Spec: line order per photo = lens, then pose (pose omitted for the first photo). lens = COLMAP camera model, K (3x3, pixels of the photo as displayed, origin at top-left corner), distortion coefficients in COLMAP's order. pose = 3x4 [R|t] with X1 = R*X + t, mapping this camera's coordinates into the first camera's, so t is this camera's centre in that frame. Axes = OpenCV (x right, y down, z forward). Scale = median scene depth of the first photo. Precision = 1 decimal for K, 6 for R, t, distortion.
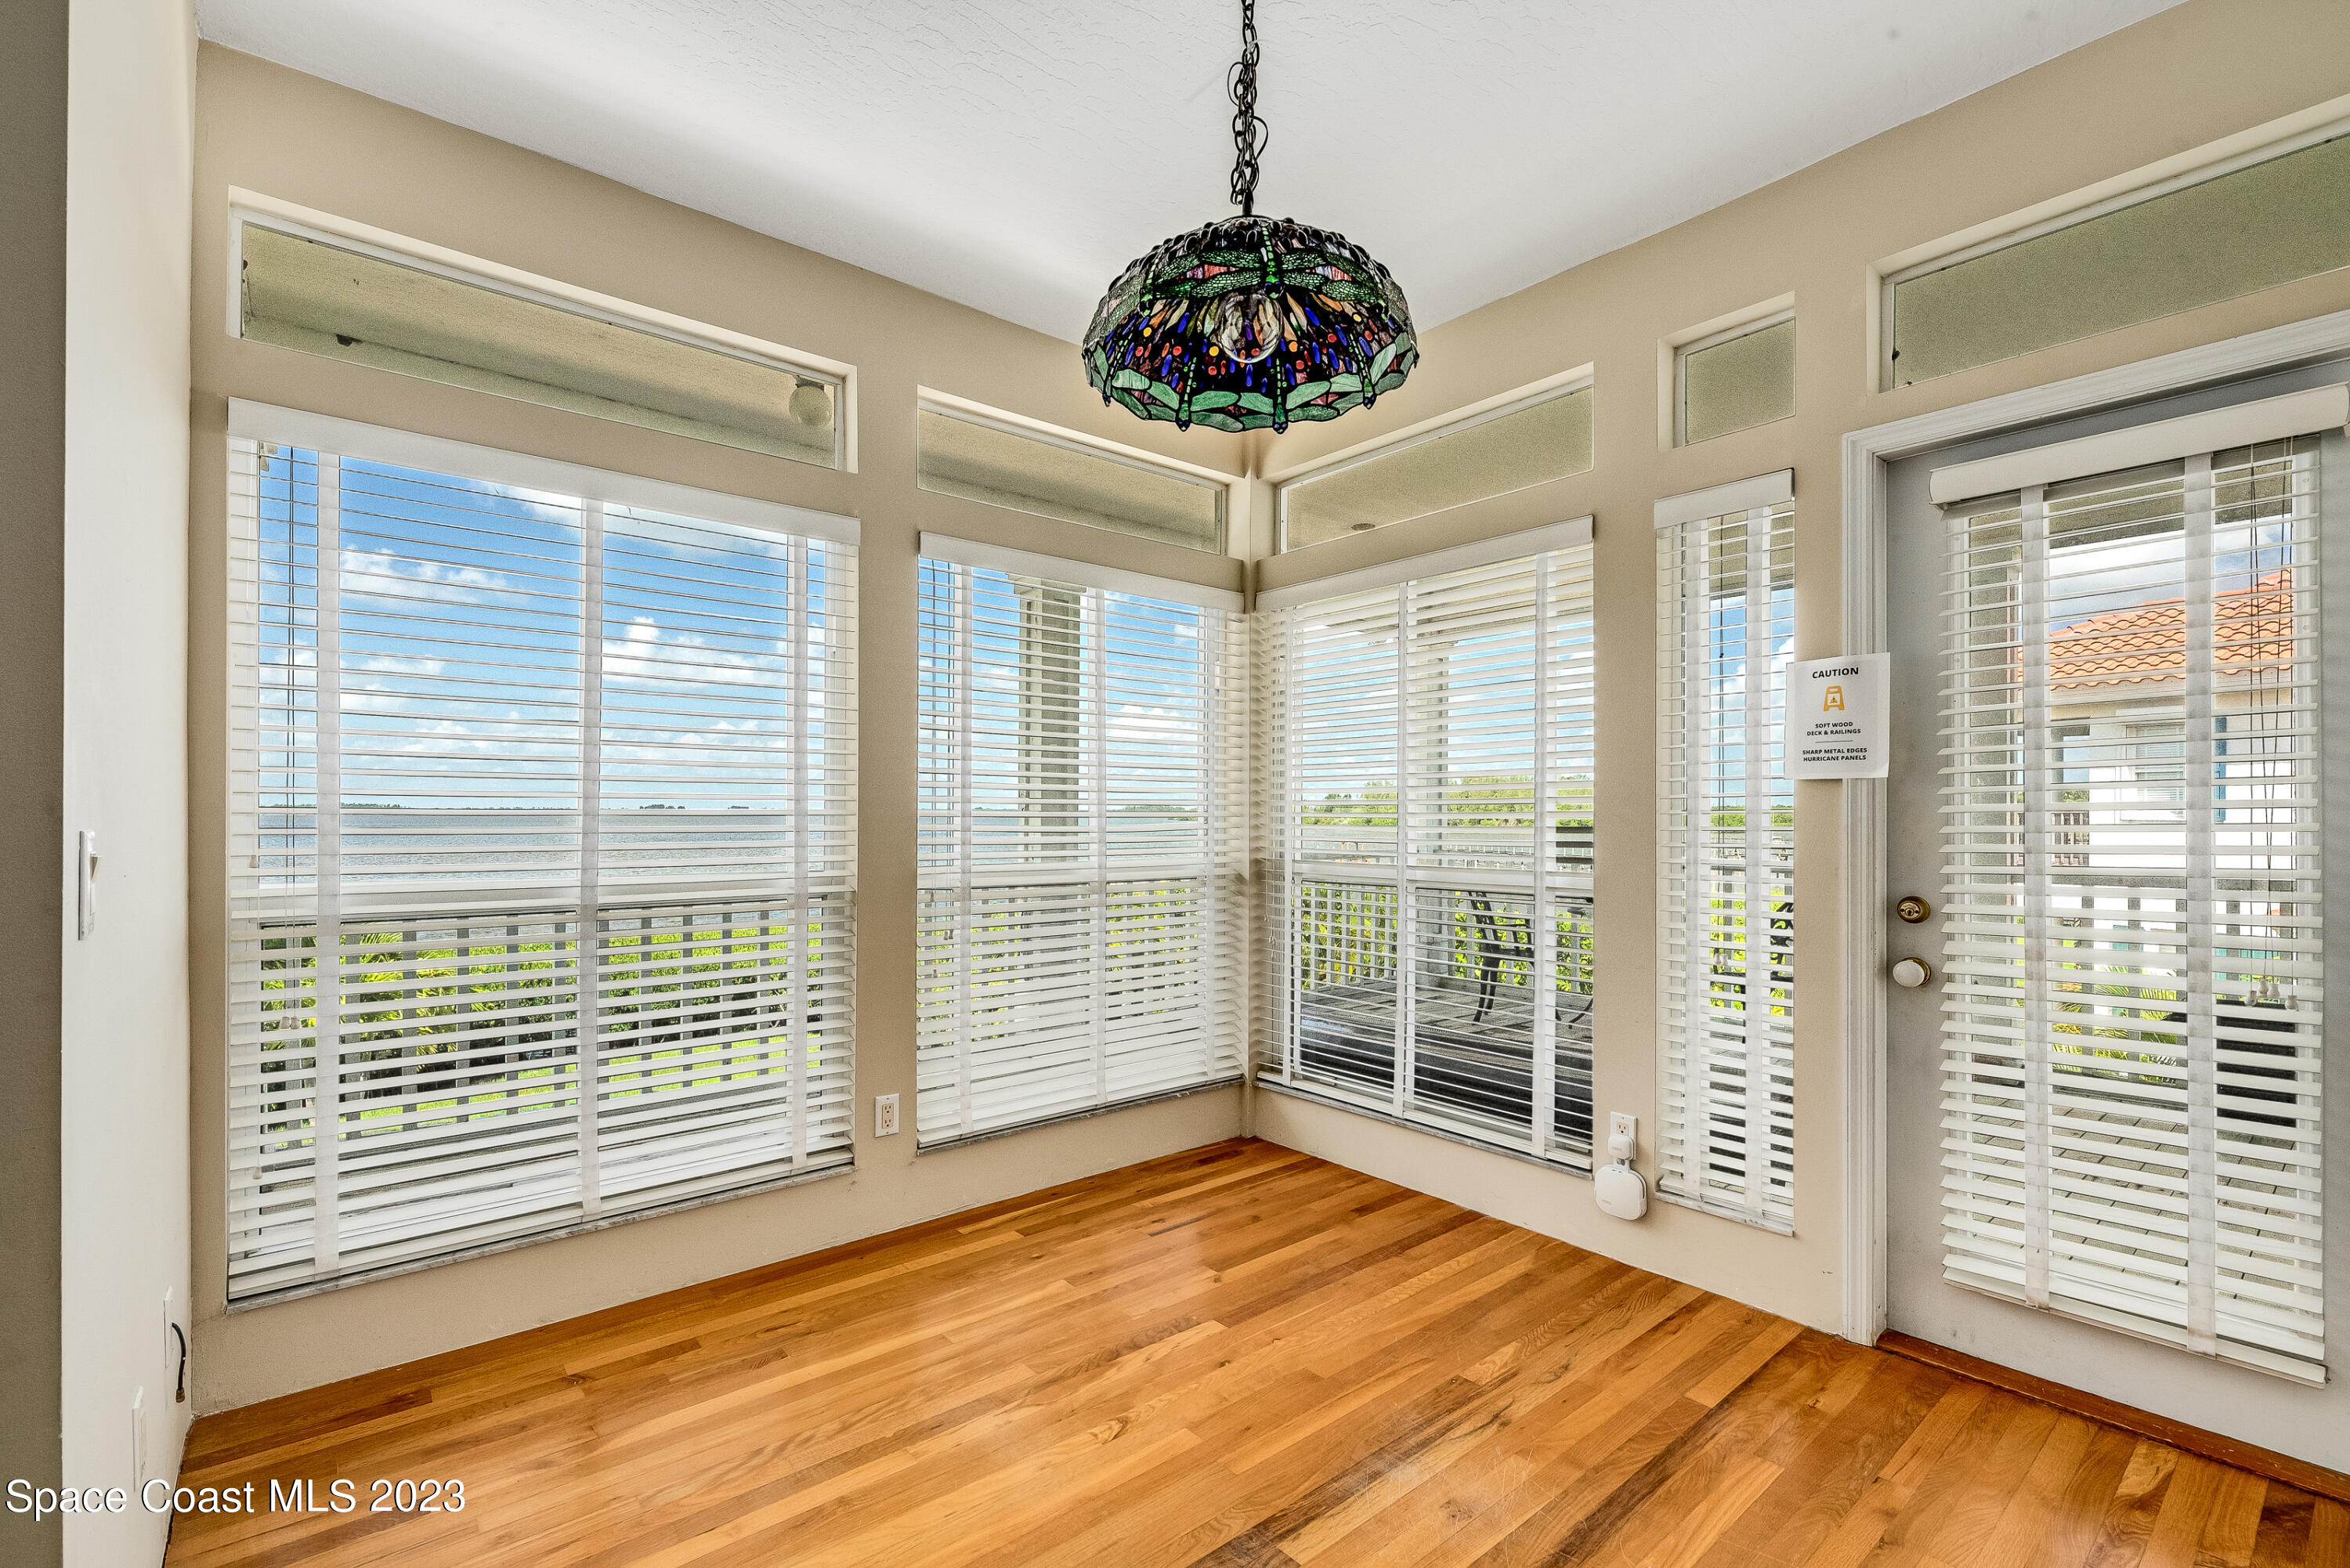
lens RADIAL K [[1062.1, 0, 1174.9], [0, 1062.1, 798.5], [0, 0, 1]] dist [0.001032, -0.001464]
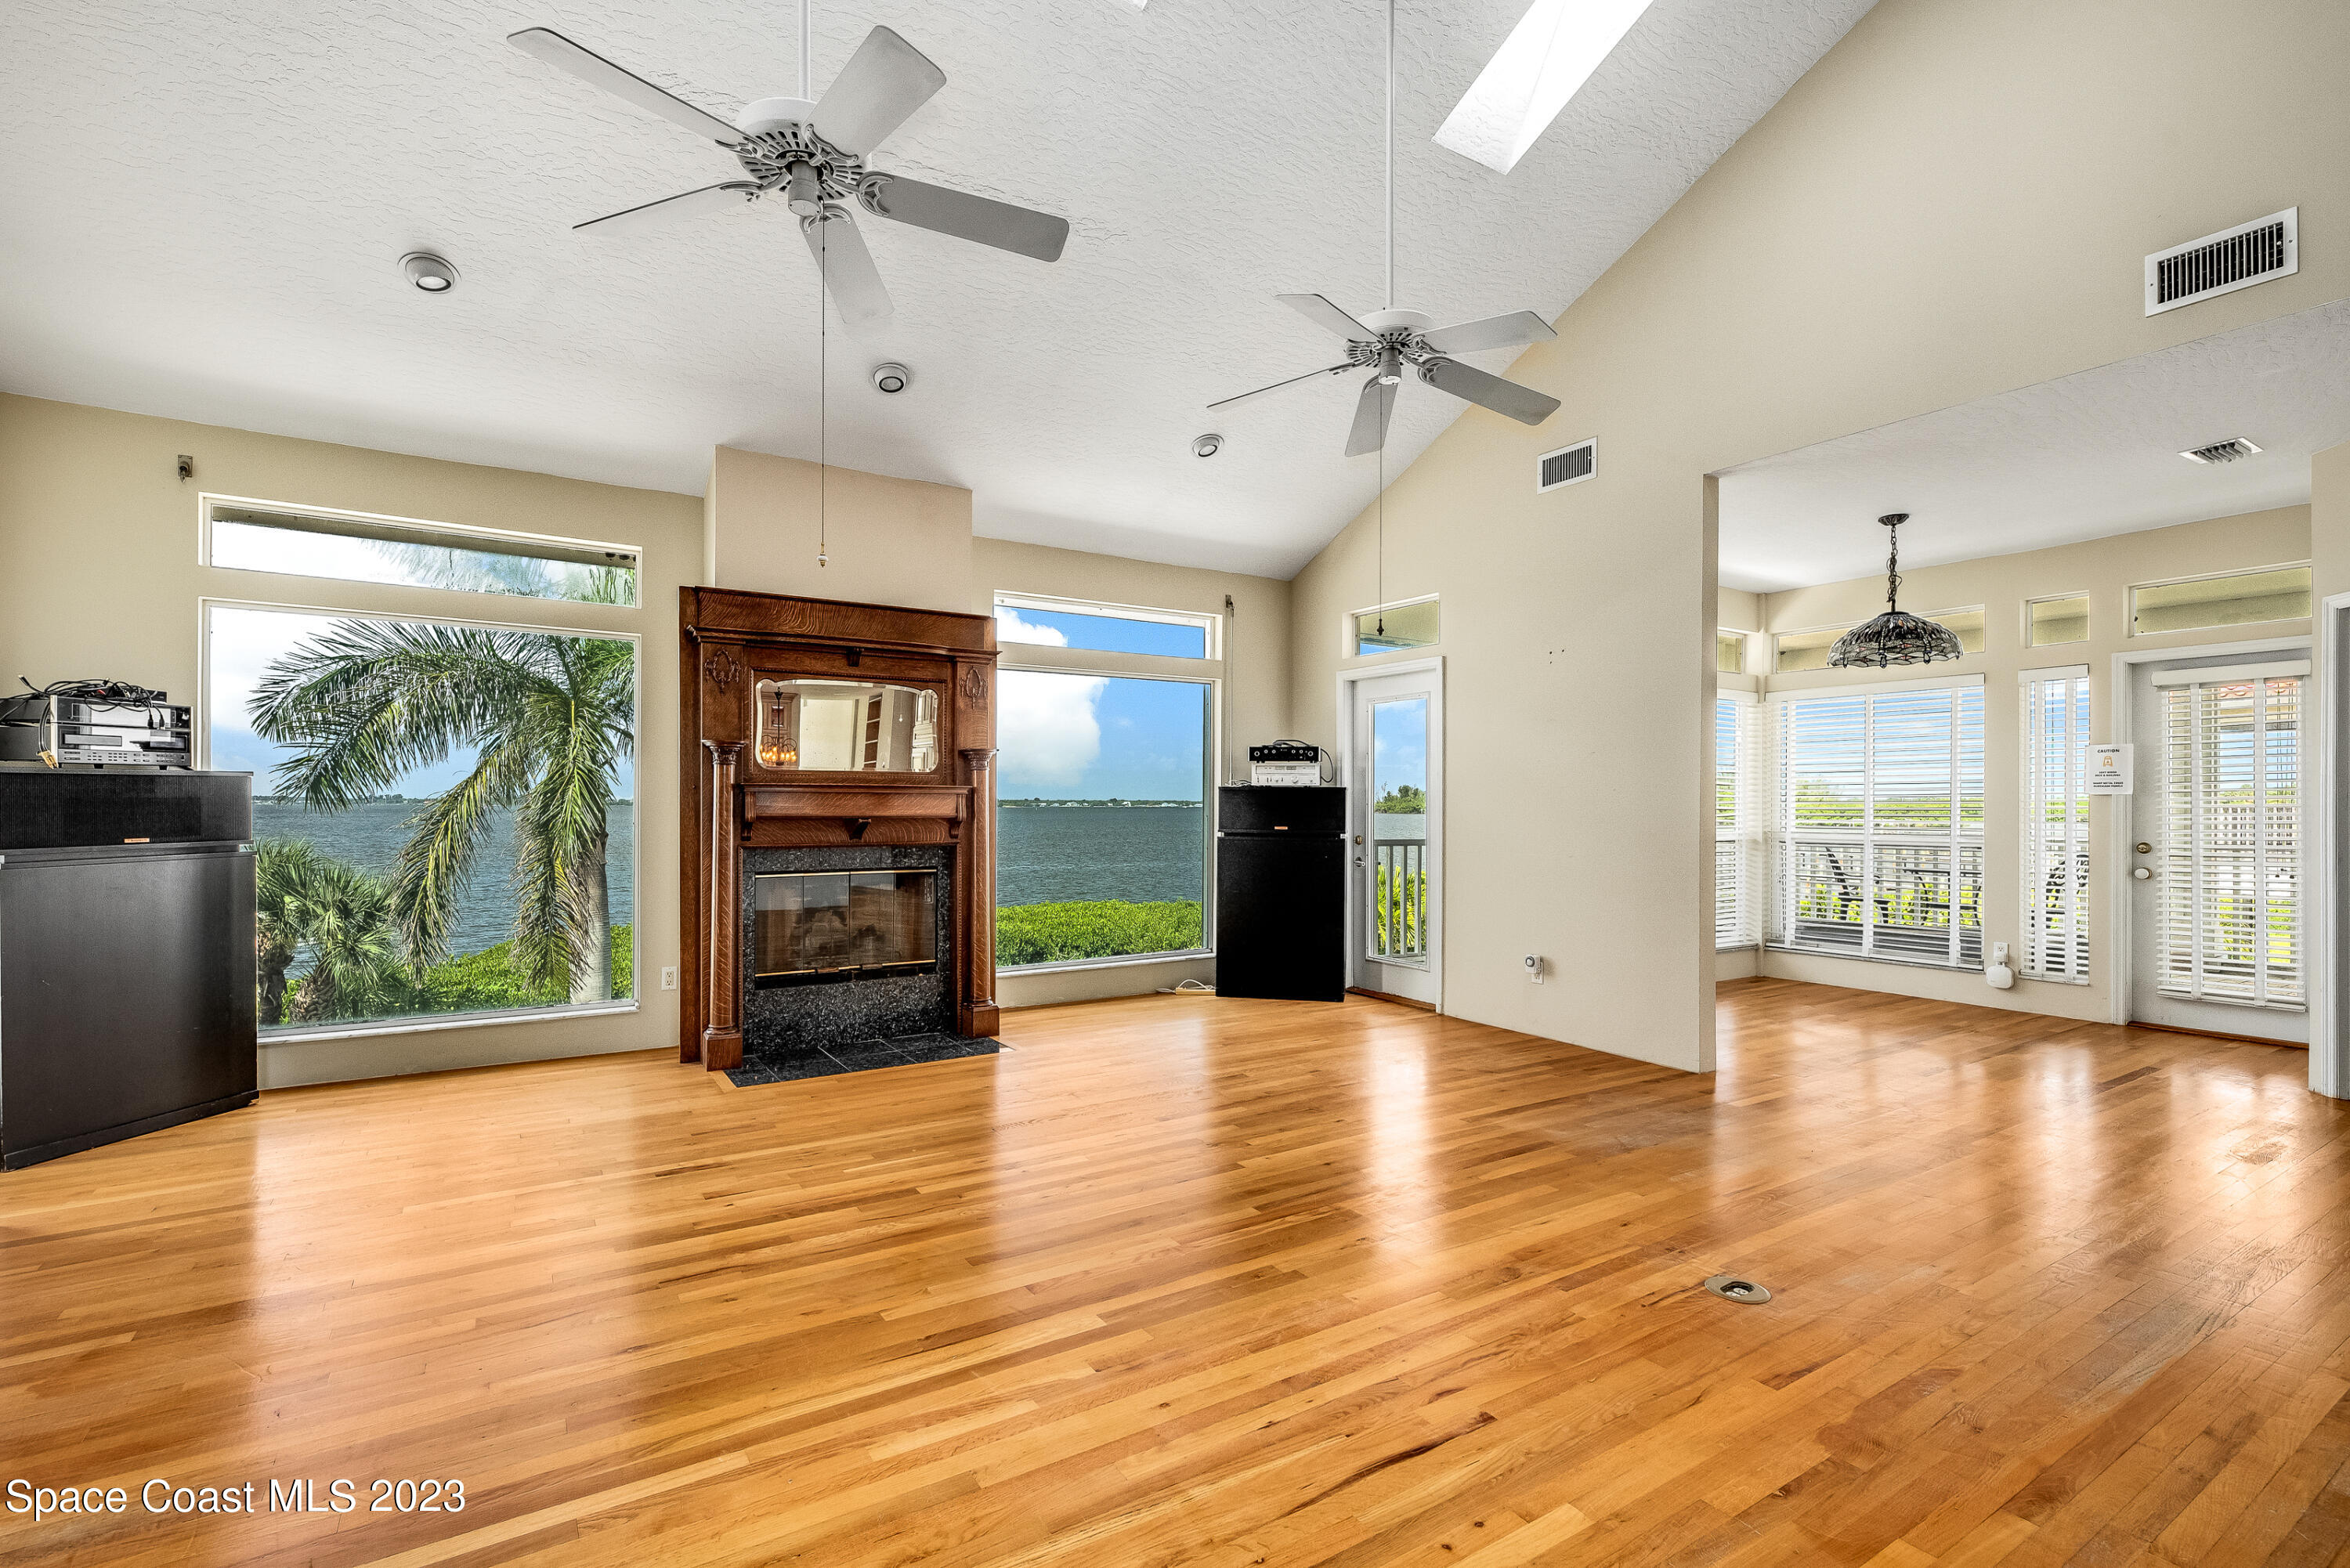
lens RADIAL K [[1062.1, 0, 1177.4], [0, 1062.1, 785.9], [0, 0, 1]] dist [0.001032, -0.001464]
pose [[0.988392, 0.009619, -0.151618, -1.089913], [-0.011470, 0.999870, -0.011337, 0.012738], [0.151489, 0.012944, 0.988374, -1.685126]]
